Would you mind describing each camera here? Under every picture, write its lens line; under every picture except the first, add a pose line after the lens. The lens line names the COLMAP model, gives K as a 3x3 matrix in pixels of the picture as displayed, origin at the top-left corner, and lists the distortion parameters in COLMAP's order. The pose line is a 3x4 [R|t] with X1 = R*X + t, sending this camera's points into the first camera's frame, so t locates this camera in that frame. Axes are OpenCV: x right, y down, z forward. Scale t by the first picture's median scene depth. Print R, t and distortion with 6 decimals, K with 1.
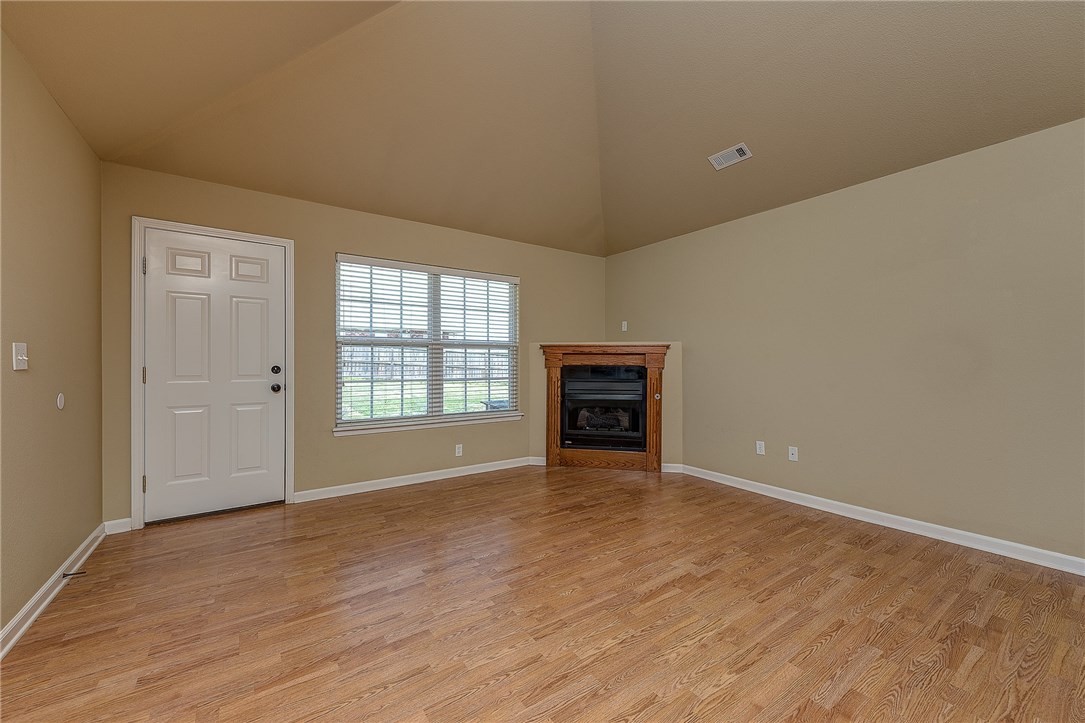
lens RADIAL K [[428.0, 0, 540.7], [0, 428.0, 365.9], [0, 0, 1]] dist [0.010709, 0.000032]
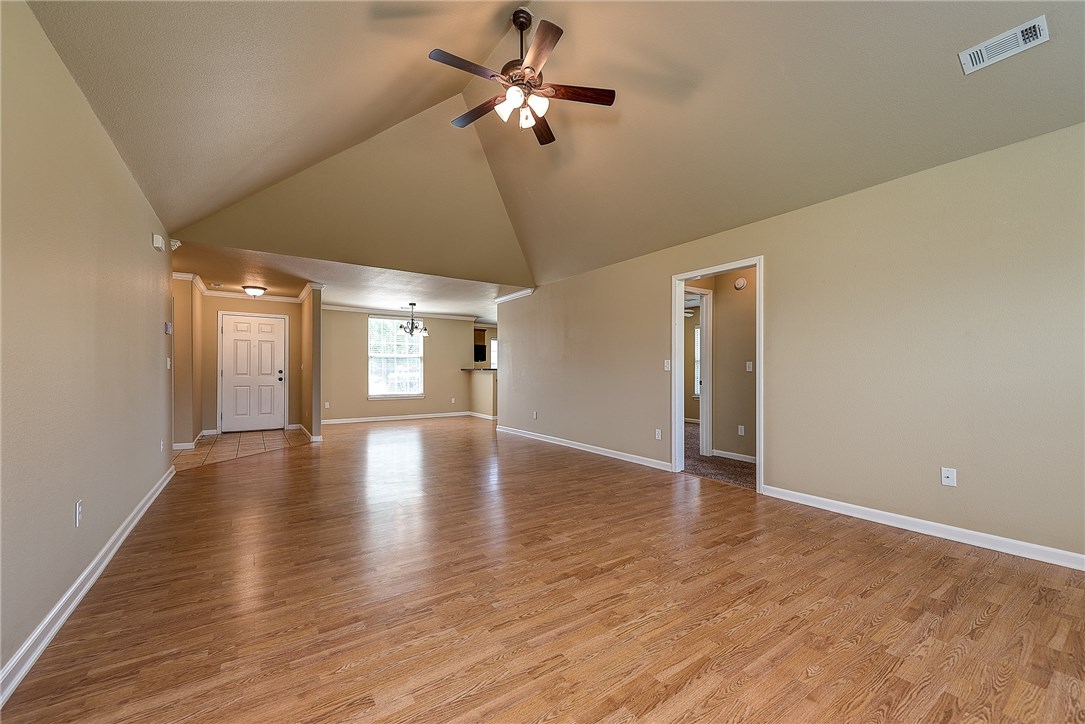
lens RADIAL K [[428.0, 0, 540.5], [0, 428.0, 366.3], [0, 0, 1]] dist [0.010709, 0.000032]
pose [[-0.999961, -0.004474, 0.007552, 0.521293], [-0.004455, 0.999987, 0.002471, 0.006826], [-0.007563, 0.002437, -0.999968, 1.732016]]
